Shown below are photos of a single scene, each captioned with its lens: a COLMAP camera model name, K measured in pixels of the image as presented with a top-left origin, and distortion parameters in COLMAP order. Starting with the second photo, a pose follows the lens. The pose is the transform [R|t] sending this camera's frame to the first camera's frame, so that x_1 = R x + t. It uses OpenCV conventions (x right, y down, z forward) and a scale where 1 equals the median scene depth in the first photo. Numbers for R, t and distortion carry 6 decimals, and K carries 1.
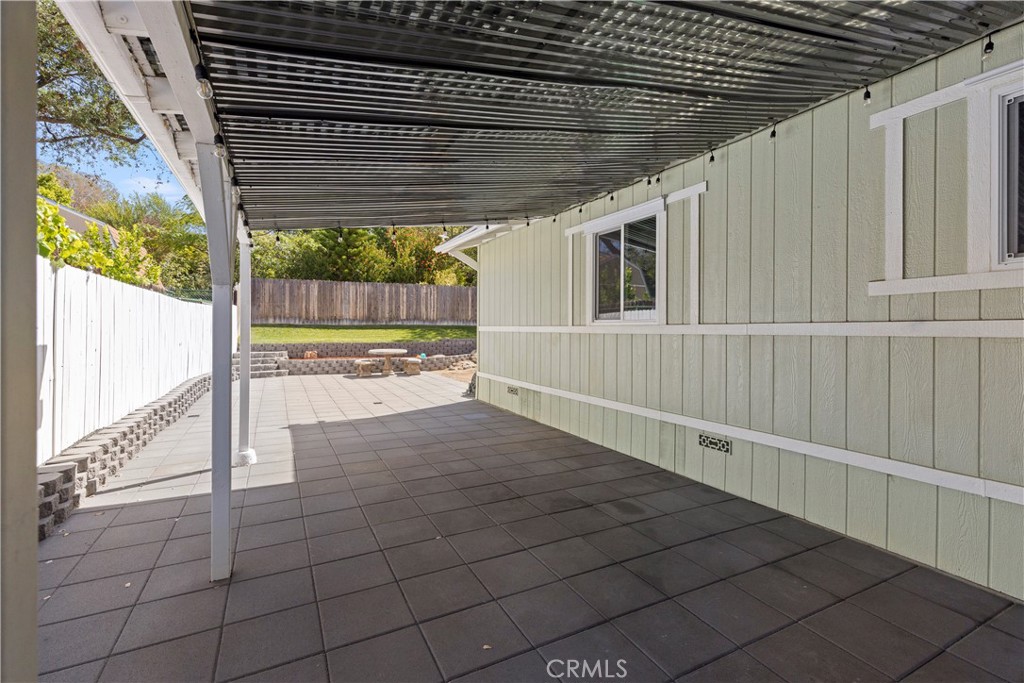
lens RADIAL K [[461.1, 0, 510.7], [0, 461.1, 335.1], [0, 0, 1]] dist [0.006070, -0.000845]
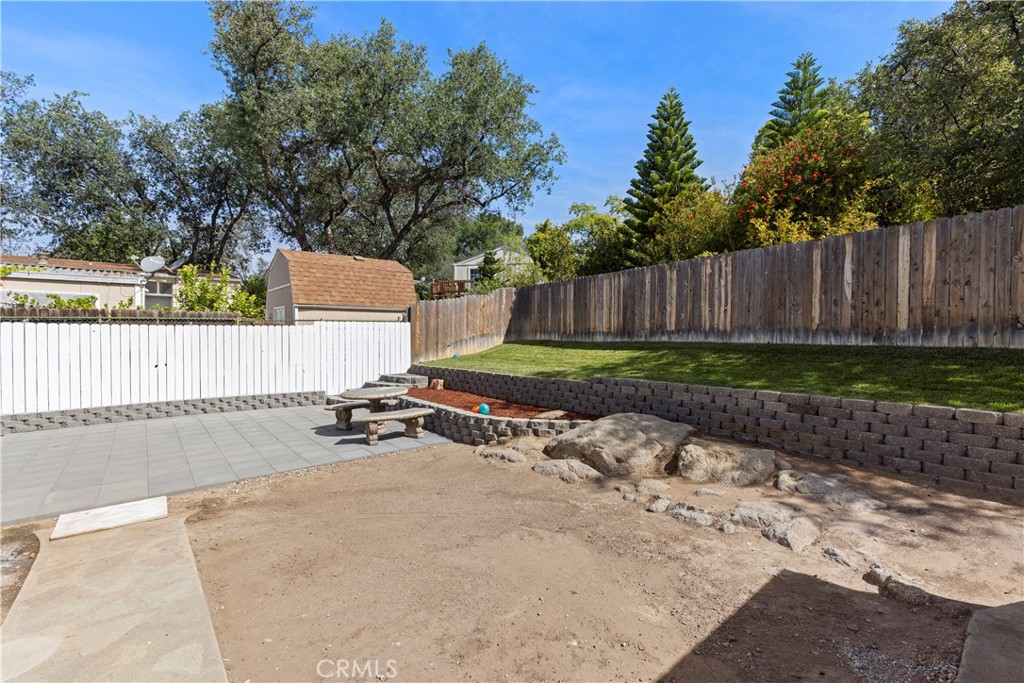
lens RADIAL K [[461.1, 0, 520.1], [0, 461.1, 340.9], [0, 0, 1]] dist [0.006070, -0.000845]
pose [[0.216383, 0.008351, -0.976273, 0.253819], [-0.006579, 0.999953, 0.007095, -0.027862], [0.976286, 0.004888, 0.216428, 0.775180]]
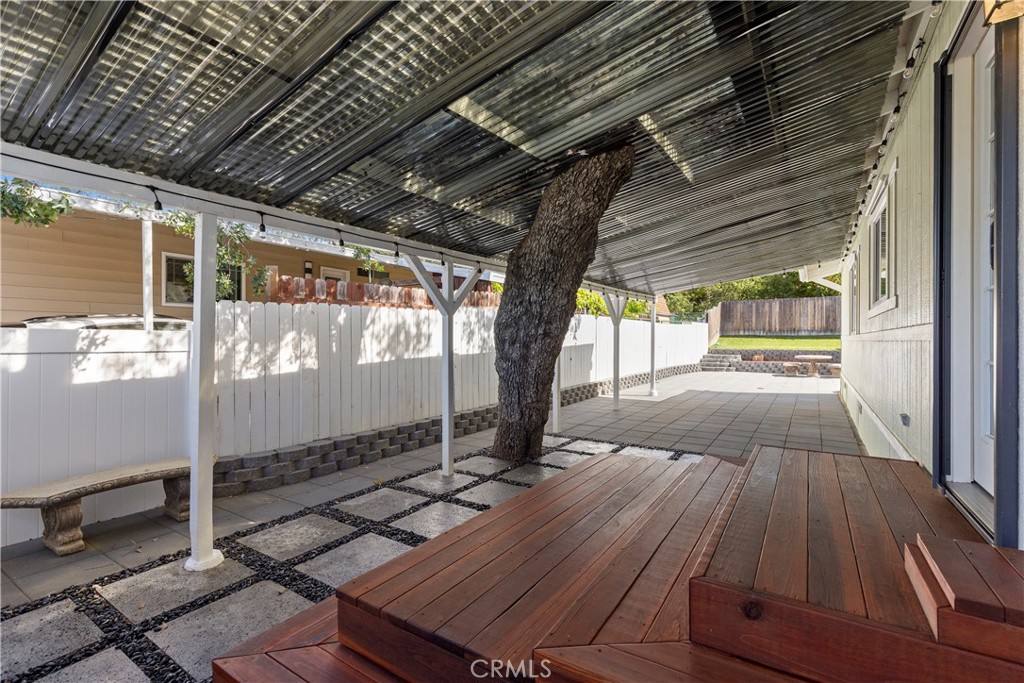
lens RADIAL K [[461.1, 0, 526.1], [0, 461.1, 336.5], [0, 0, 1]] dist [0.006070, -0.000845]
pose [[0.513772, -0.006997, -0.857898, 0.283958], [-0.010147, 0.999847, -0.014231, 0.004709], [0.857867, 0.016017, 0.513622, -0.194121]]
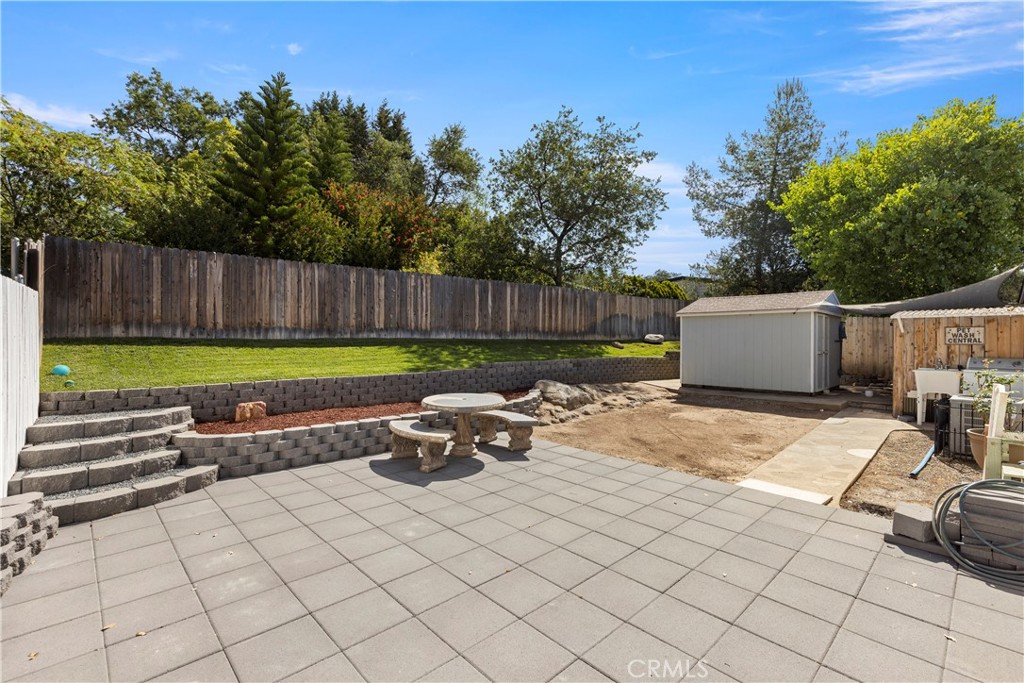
lens RADIAL K [[461.1, 0, 514.7], [0, 461.1, 342.2], [0, 0, 1]] dist [0.006070, -0.000845]
pose [[0.957071, -0.002710, 0.289841, -0.256315], [0.003763, 0.999988, -0.003074, -0.015860], [-0.289829, 0.004033, 0.957070, 0.408664]]
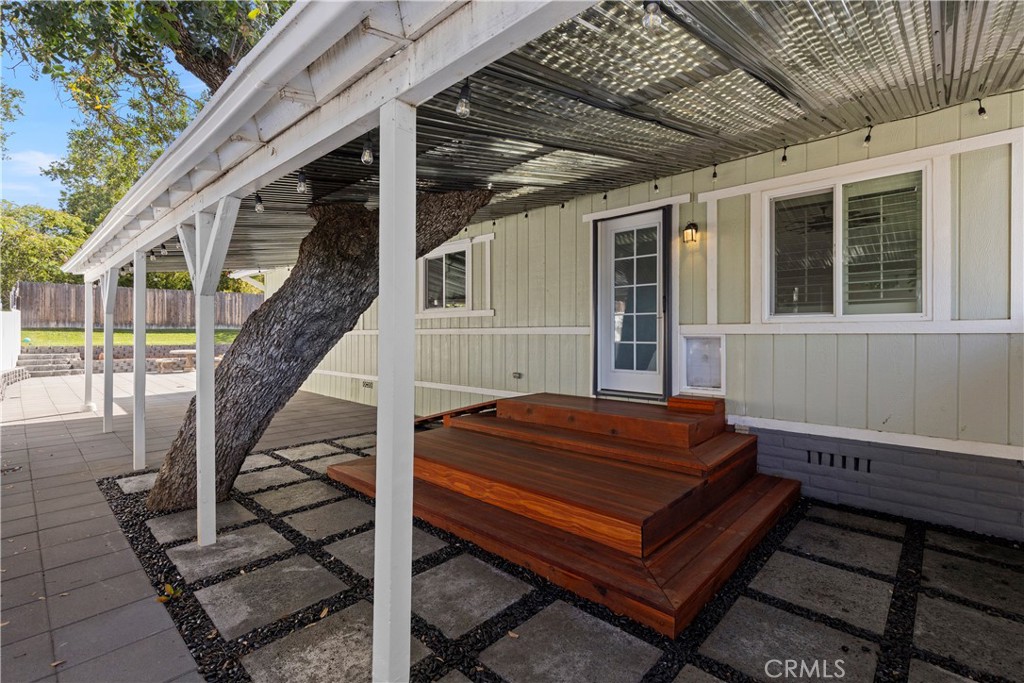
lens RADIAL K [[461.1, 0, 515.5], [0, 461.1, 335.0], [0, 0, 1]] dist [0.006070, -0.000845]
pose [[0.938046, -0.000897, 0.346511, 0.079219], [0.004461, 0.999945, -0.009489, 0.005570], [-0.346483, 0.010447, 0.937998, -0.298001]]
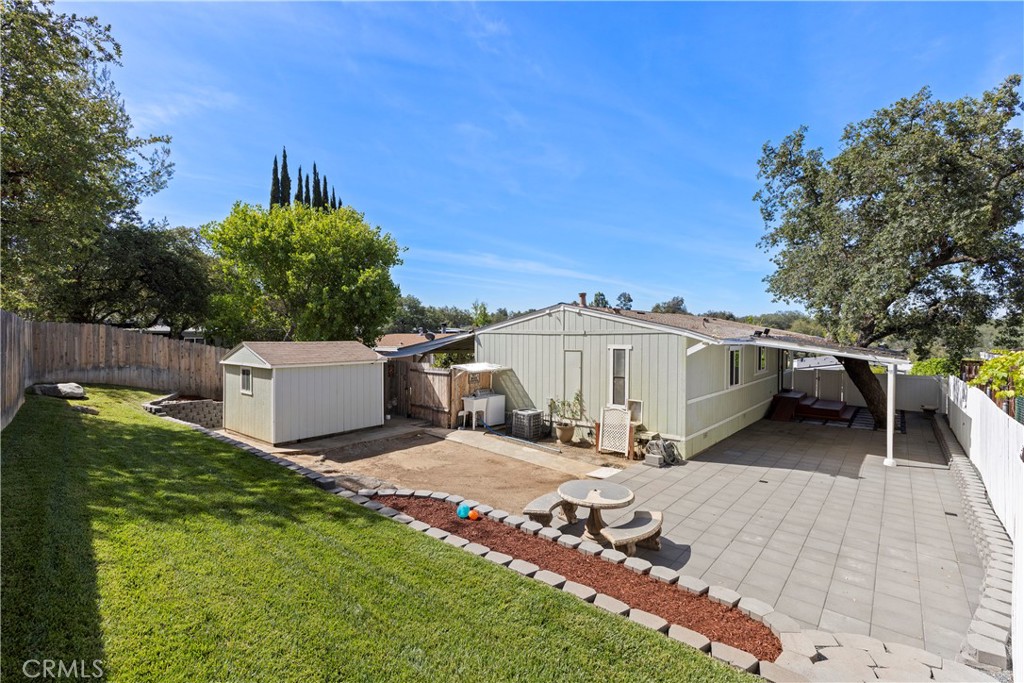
lens RADIAL K [[461.1, 0, 507.6], [0, 461.1, 338.4], [0, 0, 1]] dist [0.006070, -0.000845]
pose [[-0.380744, -0.016860, 0.924527, -0.510495], [0.003136, 0.999804, 0.019525, -0.106894], [-0.924675, 0.010333, -0.380617, 0.941682]]
